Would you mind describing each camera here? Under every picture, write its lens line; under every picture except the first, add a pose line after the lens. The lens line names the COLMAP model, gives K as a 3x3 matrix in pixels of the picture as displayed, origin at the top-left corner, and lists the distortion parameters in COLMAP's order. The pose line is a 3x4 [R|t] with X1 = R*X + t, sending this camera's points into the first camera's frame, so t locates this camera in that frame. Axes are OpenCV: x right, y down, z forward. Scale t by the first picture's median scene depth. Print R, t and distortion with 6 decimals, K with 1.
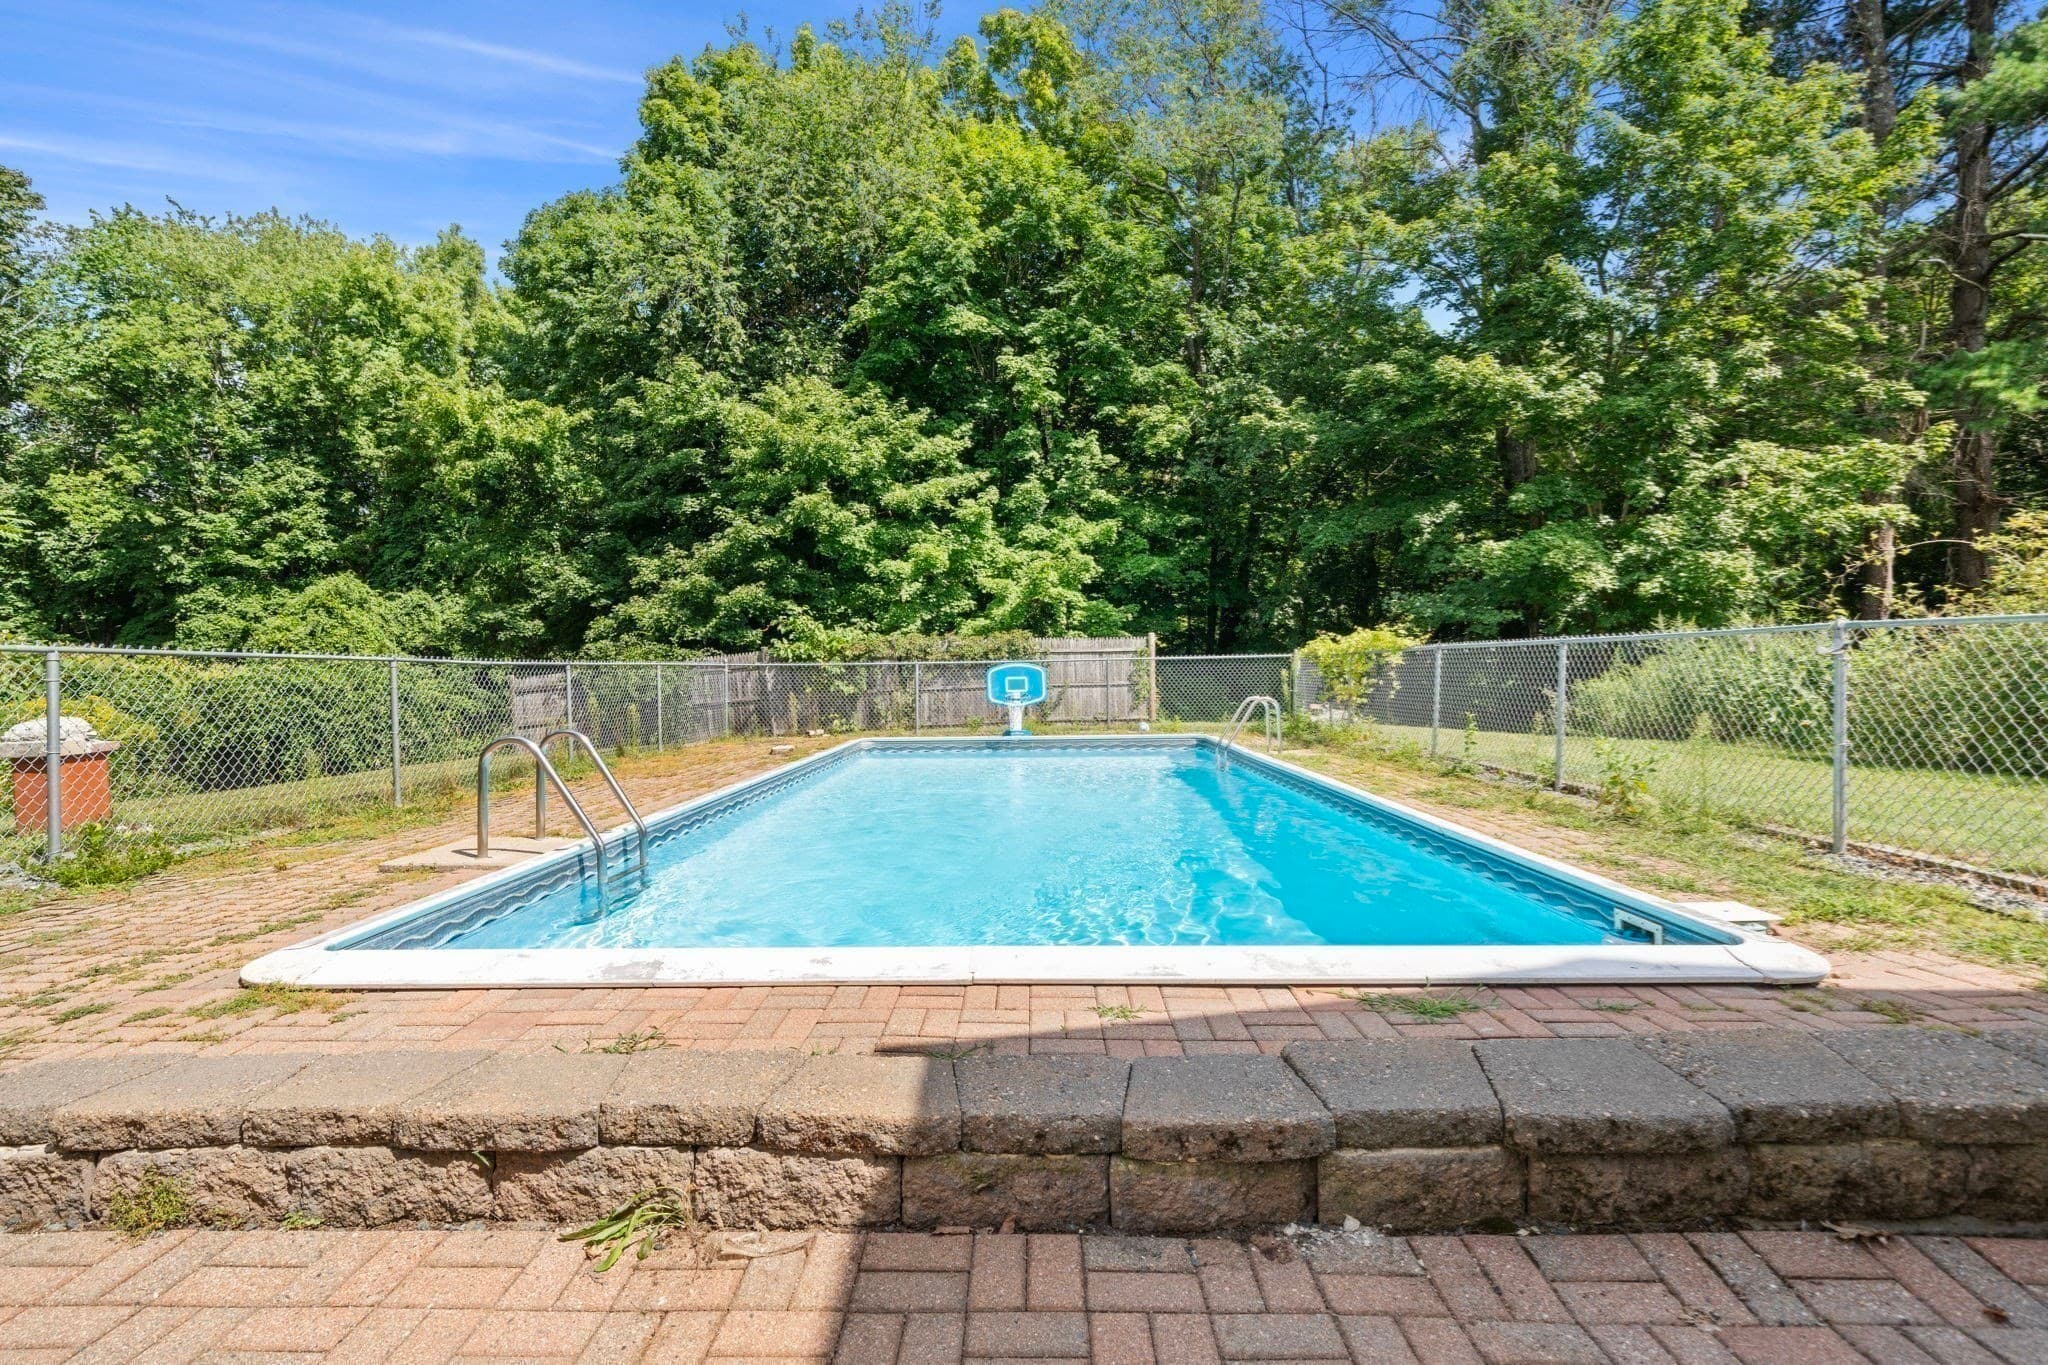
lens RADIAL K [[931.6, 0, 1032.2], [0, 931.6, 684.6], [0, 0, 1]] dist [-0.002544, 0.002288]
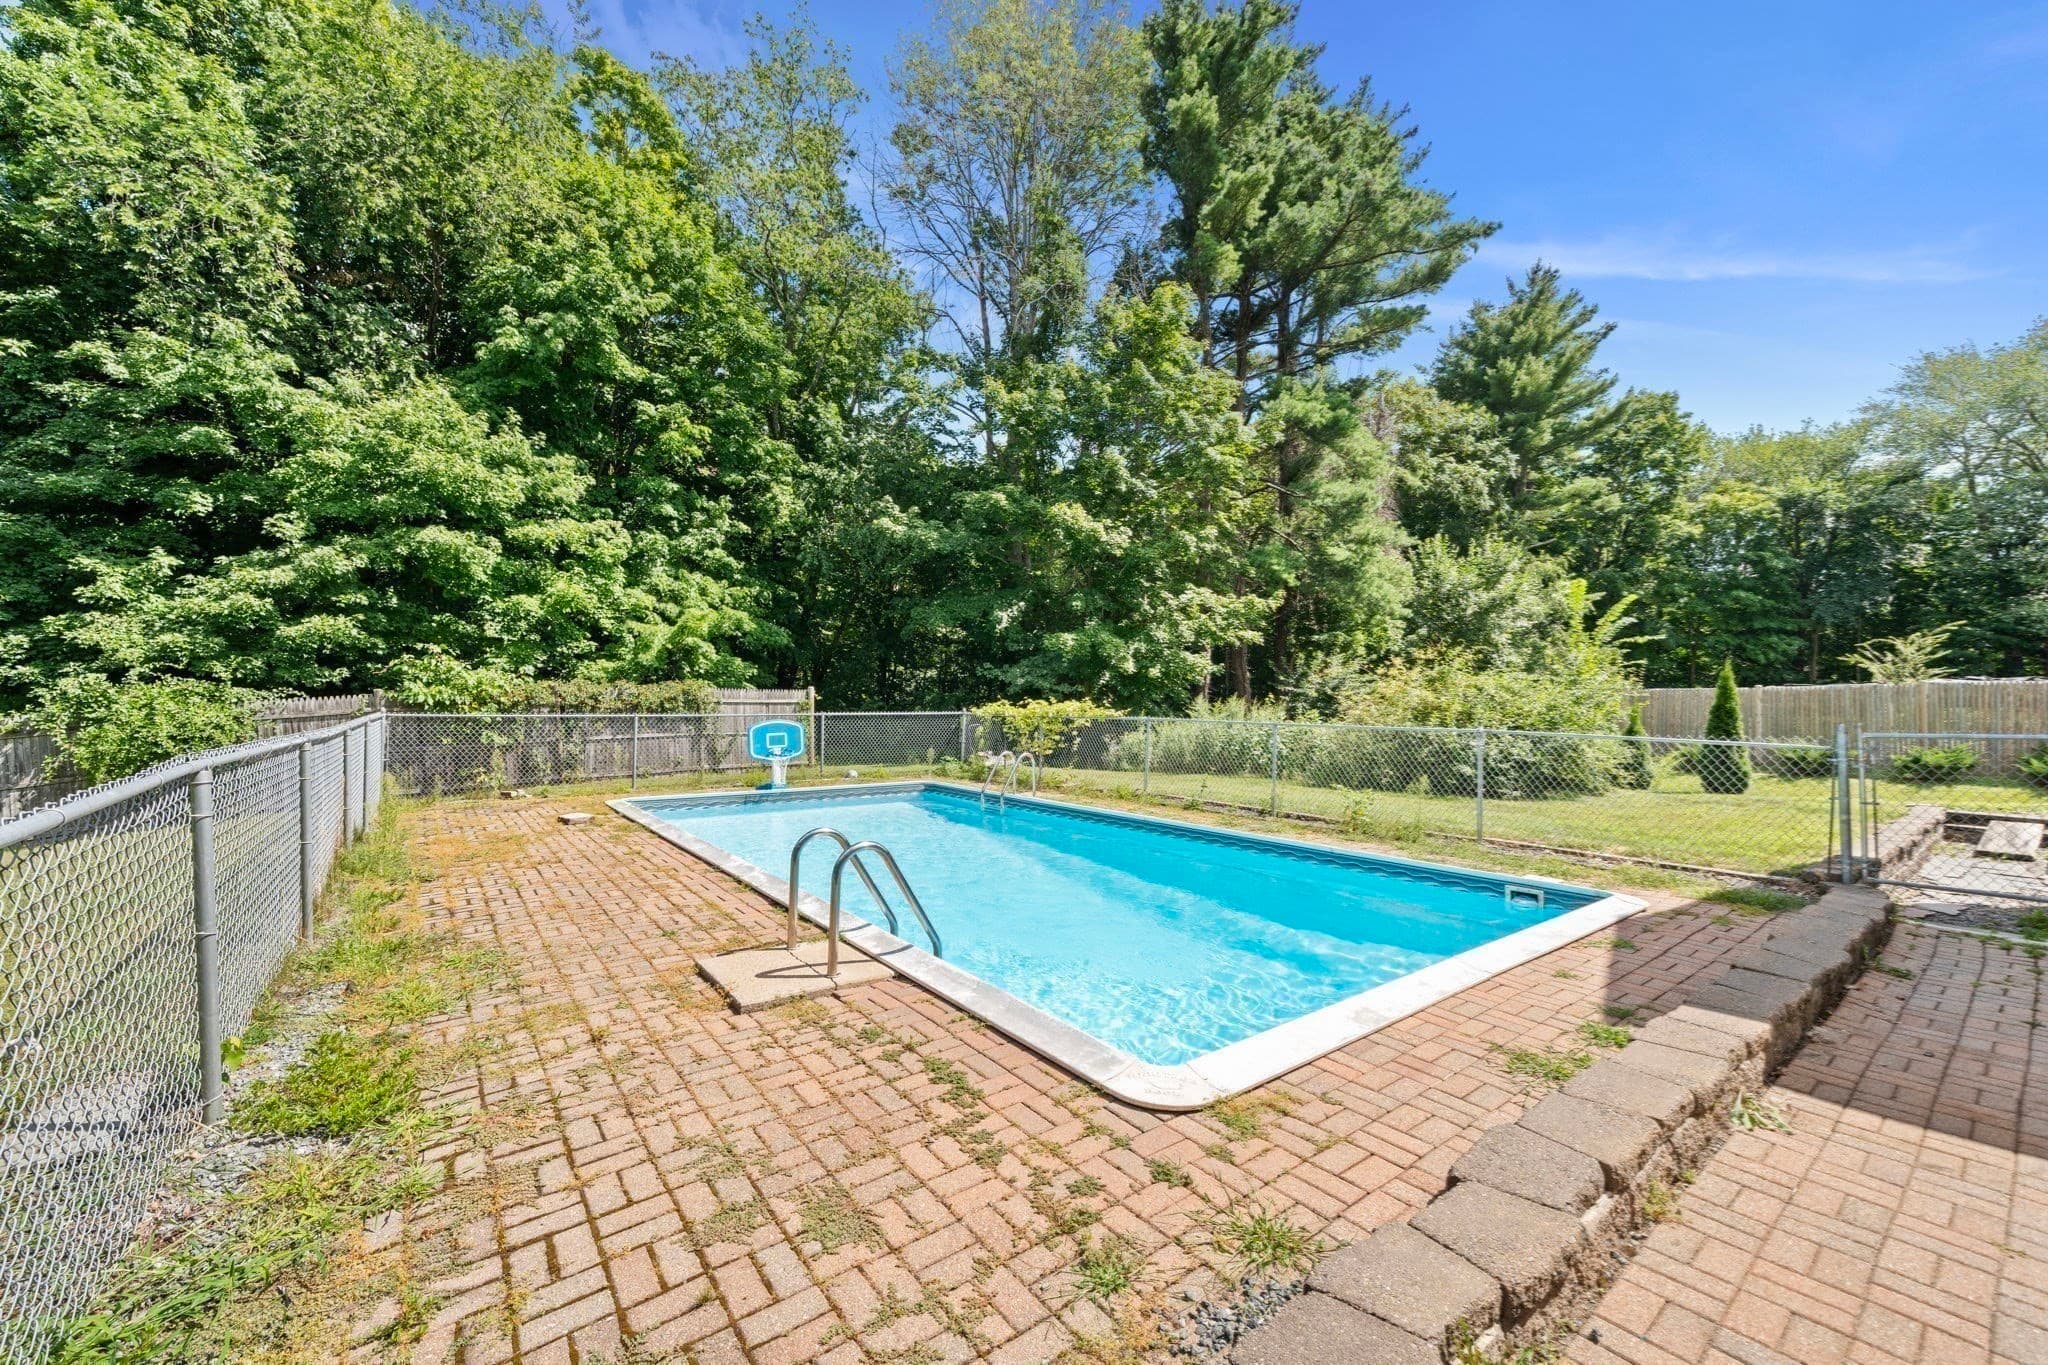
lens RADIAL K [[811.1, 0, 1028.3], [0, 811.1, 689.5], [0, 0, 1]] dist [0.004651, 0.001070]
pose [[0.779265, 0.030568, 0.625949, -0.280719], [-0.012185, 0.999360, -0.033634, -0.022878], [-0.626576, 0.018583, 0.779139, 0.066594]]
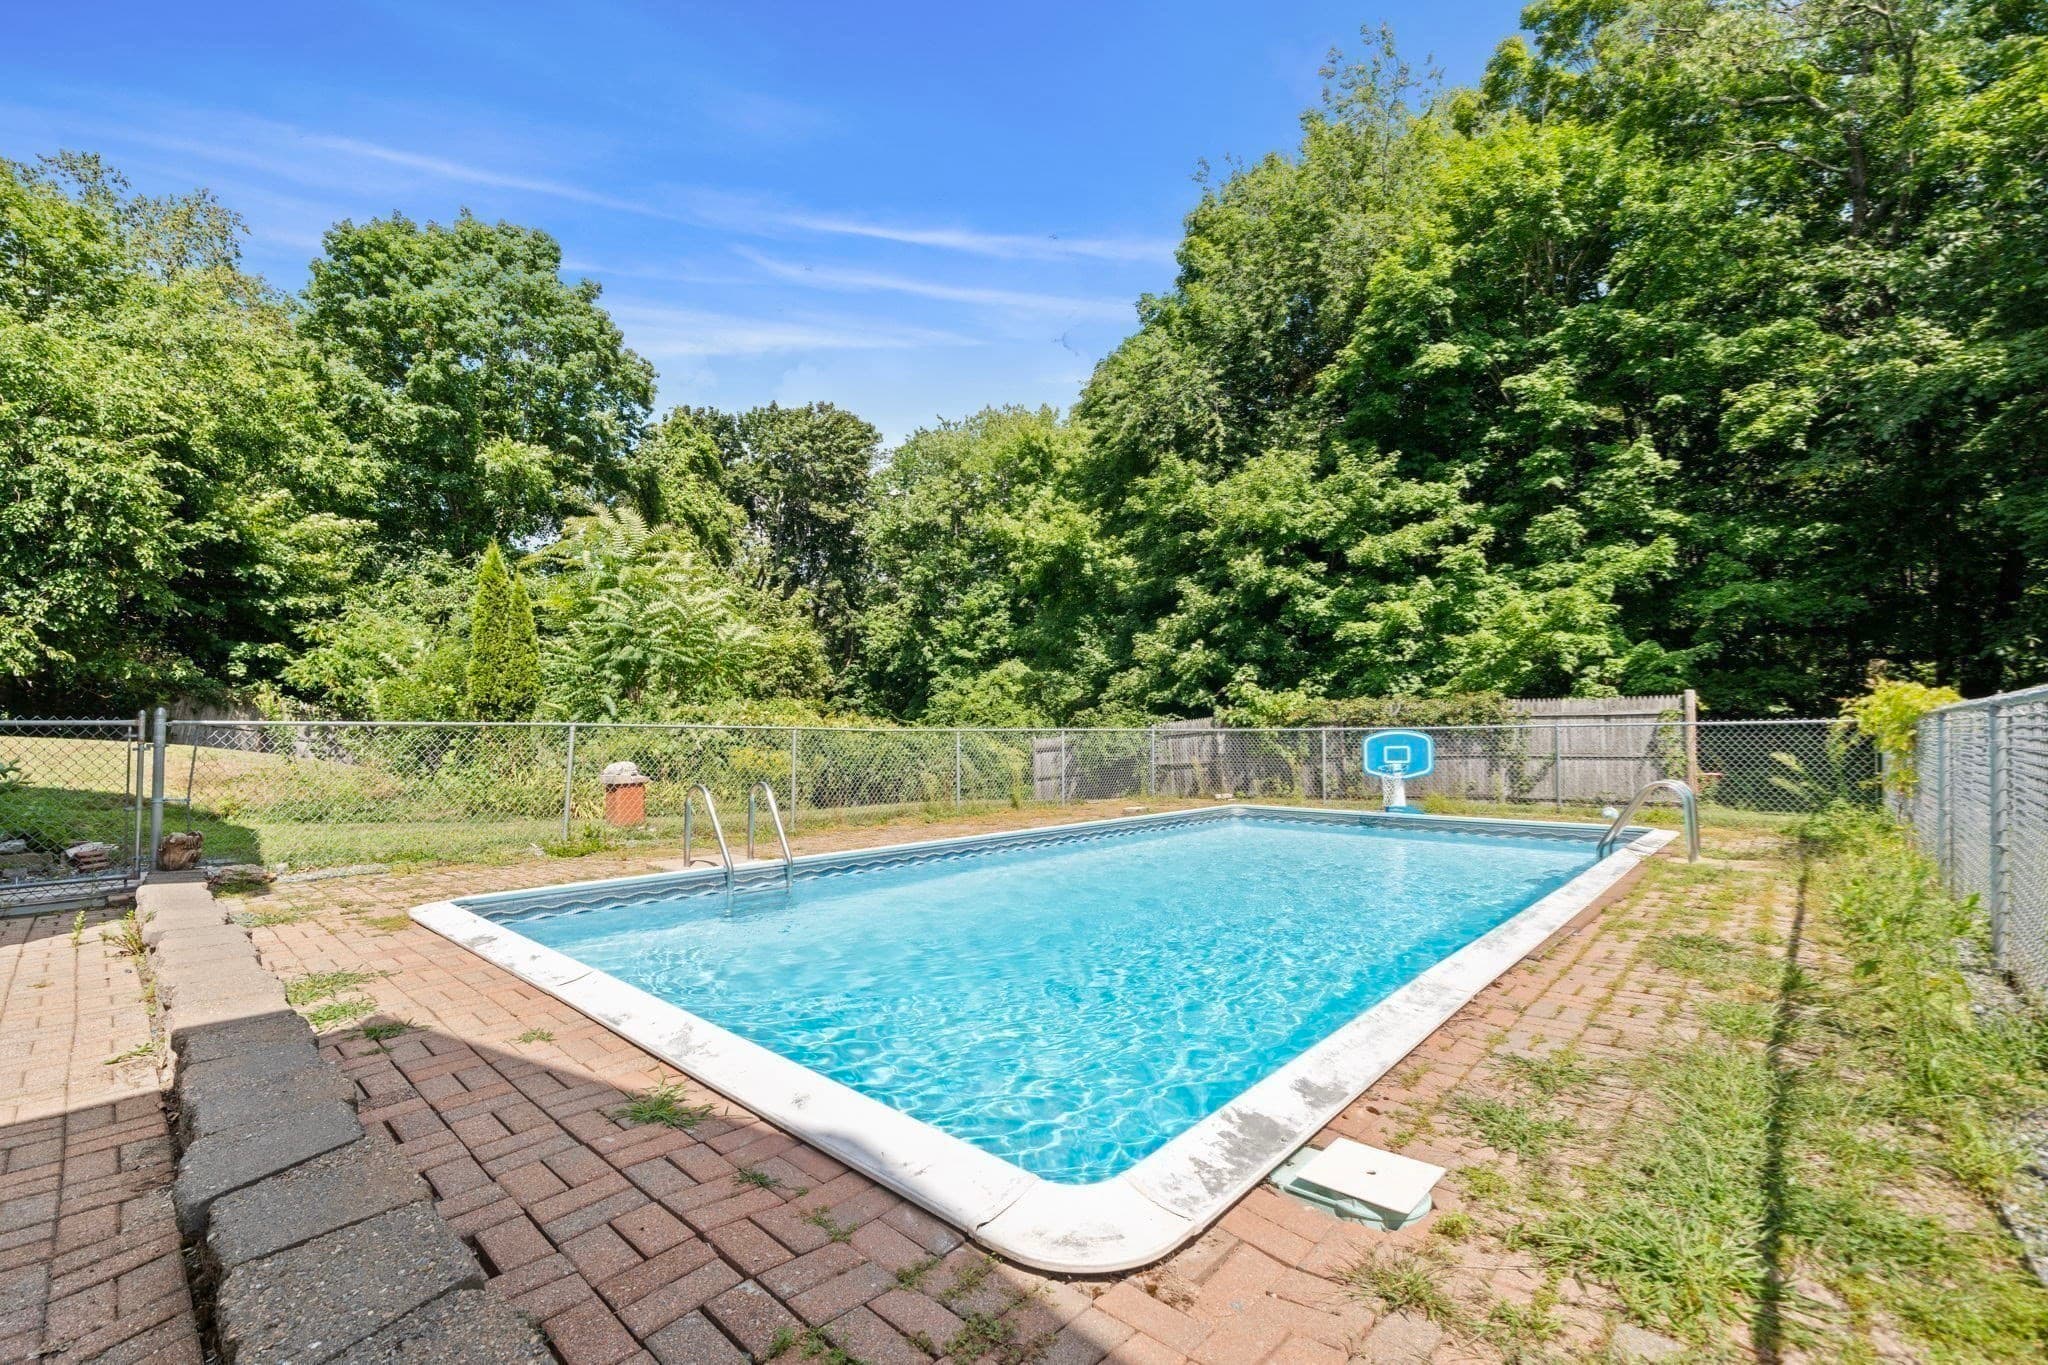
lens RADIAL K [[892.2, 0, 981.2], [0, 892.2, 667.5], [0, 0, 1]] dist [0.001754, 0.001324]
pose [[0.718726, -0.041824, -0.694034, 0.214860], [-0.019722, 0.996561, -0.080479, -0.004588], [0.695014, 0.071531, 0.715430, 0.090582]]
